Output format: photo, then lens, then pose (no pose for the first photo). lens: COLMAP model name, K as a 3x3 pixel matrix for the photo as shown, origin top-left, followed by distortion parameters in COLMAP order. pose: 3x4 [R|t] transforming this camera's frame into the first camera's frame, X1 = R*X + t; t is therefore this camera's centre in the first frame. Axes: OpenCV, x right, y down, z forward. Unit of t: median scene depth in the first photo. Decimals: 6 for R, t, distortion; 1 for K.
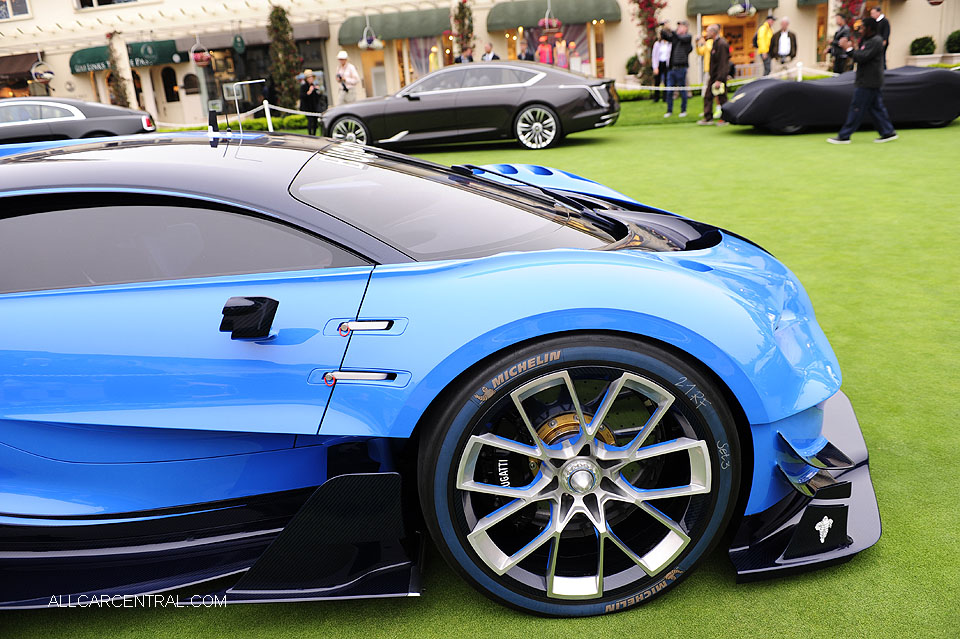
lens RADIAL K [[768.1, 0, 480.0], [0, 768.1, 319.5], [0, 0, 1]] dist [-0.057315, 0.009336]
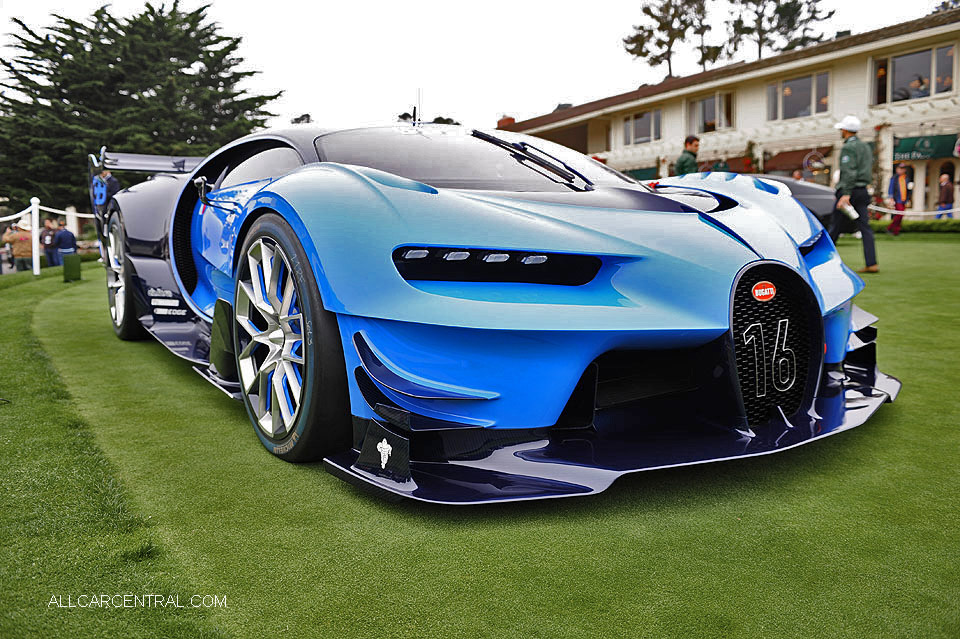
lens RADIAL K [[768.1, 0, 480.0], [0, 768.1, 319.5], [0, 0, 1]] dist [-0.057315, 0.009336]
pose [[0.534501, 0.168464, -0.828208, 1.337672], [-0.275398, 0.961166, 0.017775, 0.067951], [0.799040, 0.218586, 0.560139, 0.539613]]
